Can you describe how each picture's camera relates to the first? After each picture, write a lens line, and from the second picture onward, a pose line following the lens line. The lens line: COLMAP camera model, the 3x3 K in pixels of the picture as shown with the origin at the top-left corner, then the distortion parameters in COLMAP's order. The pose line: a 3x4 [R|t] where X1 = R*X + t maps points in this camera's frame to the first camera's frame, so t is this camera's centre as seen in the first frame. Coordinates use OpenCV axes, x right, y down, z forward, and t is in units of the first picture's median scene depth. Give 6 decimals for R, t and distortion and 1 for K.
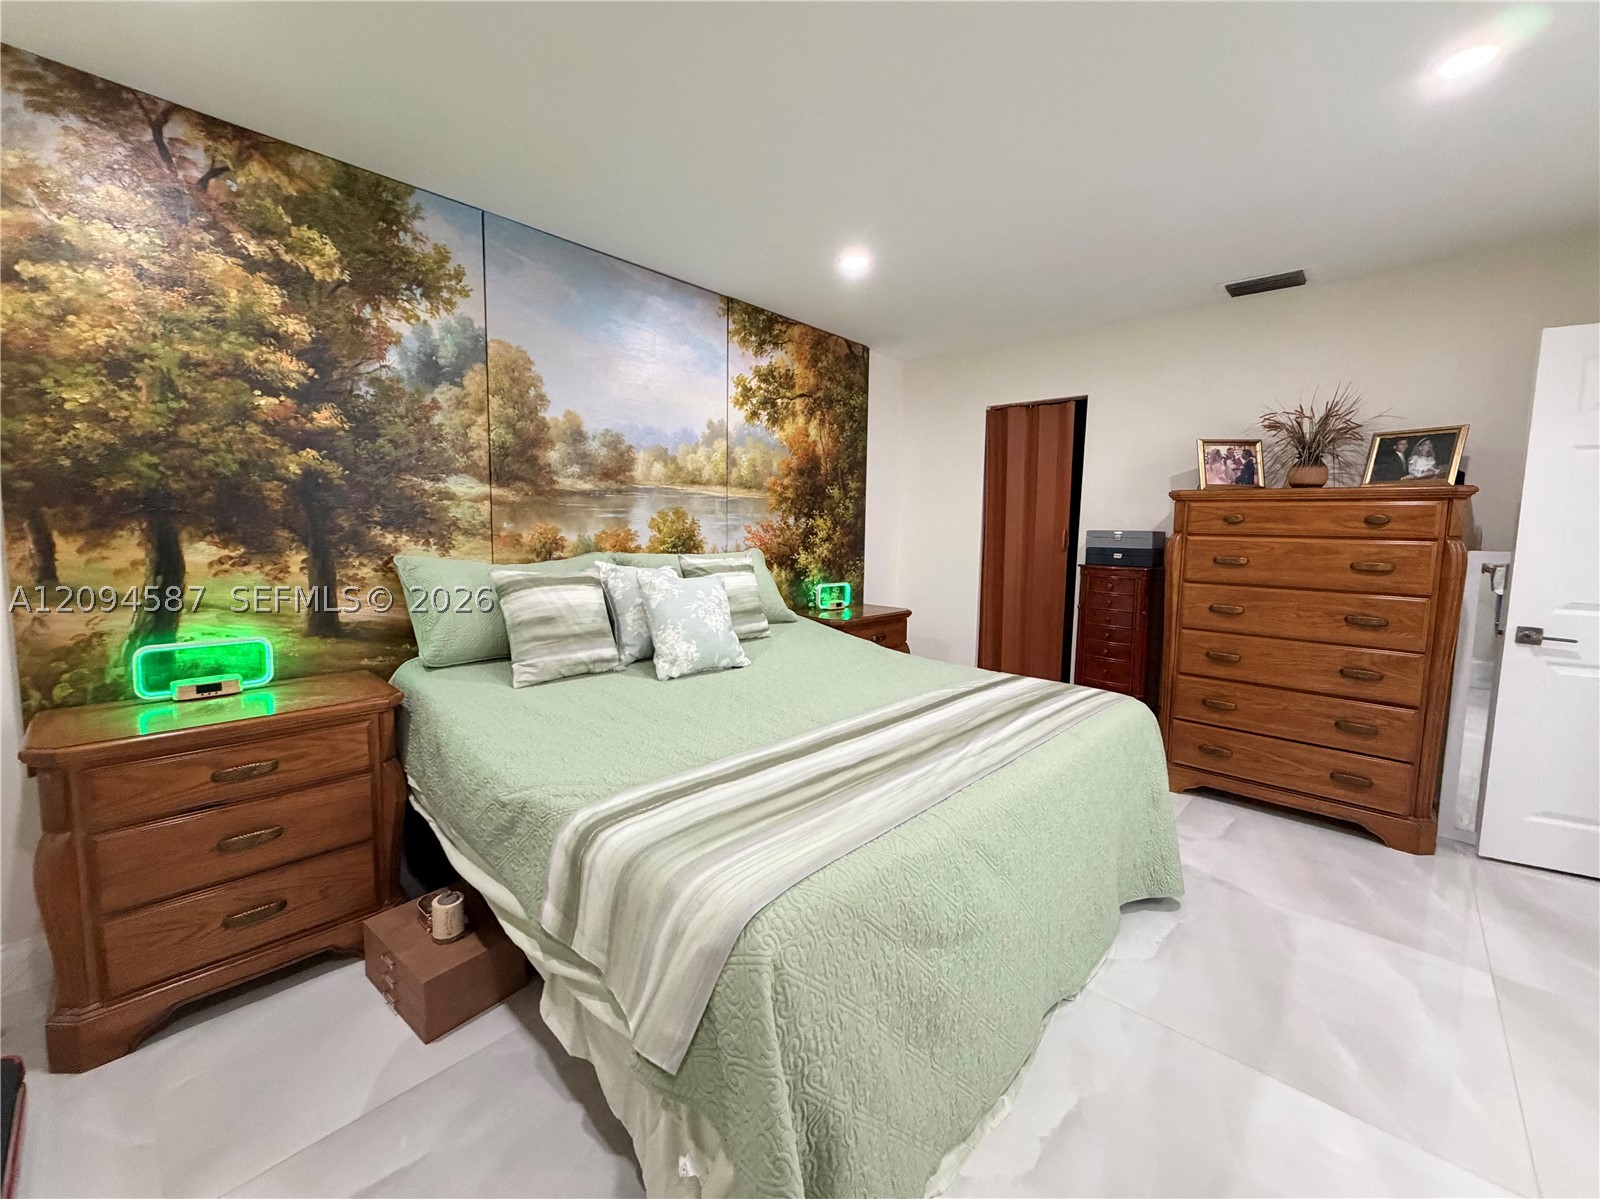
lens RADIAL K [[633.0, 0, 808.2], [0, 633.0, 575.9], [0, 0, 1]] dist [0.000432, -0.000337]
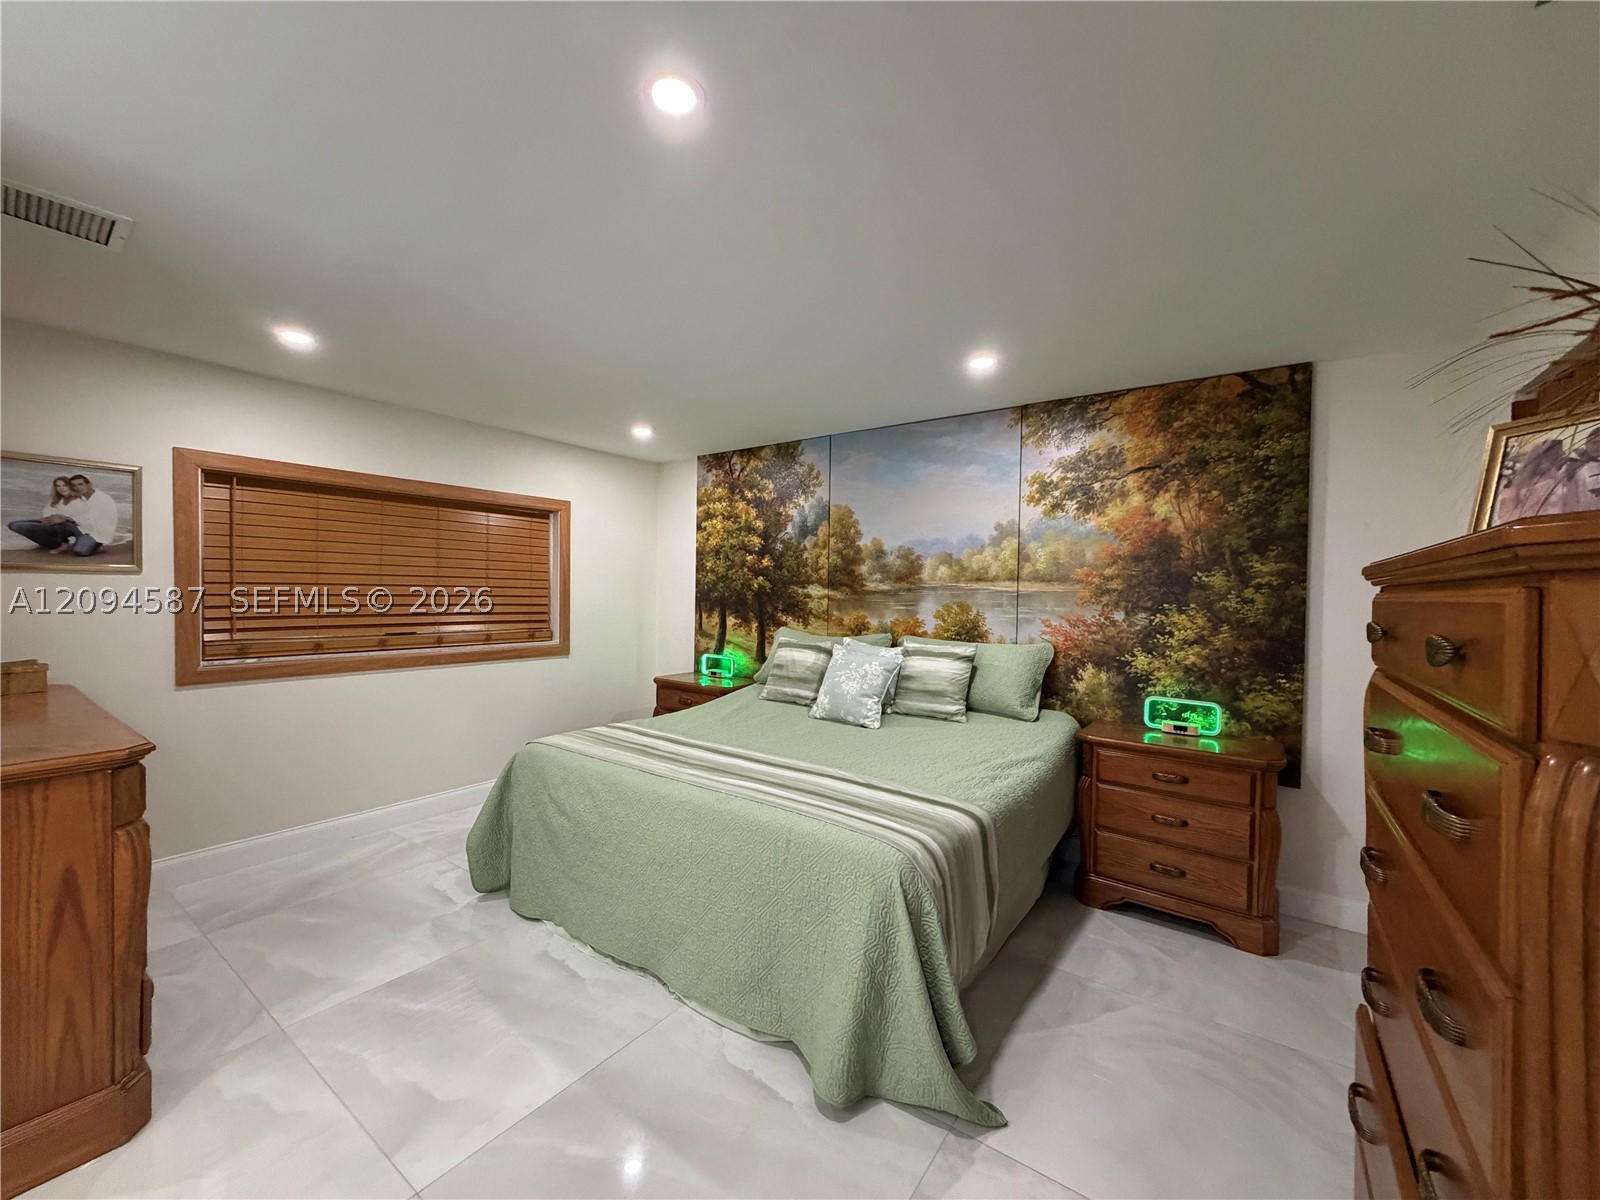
lens RADIAL K [[633.0, 0, 801.0], [0, 633.0, 597.5], [0, 0, 1]] dist [0.000432, -0.000337]
pose [[0.143008, -0.005320, -0.989707, 1.102042], [-0.098772, 0.994917, -0.019620, -0.075426], [0.984781, 0.100561, 0.141756, 0.644272]]
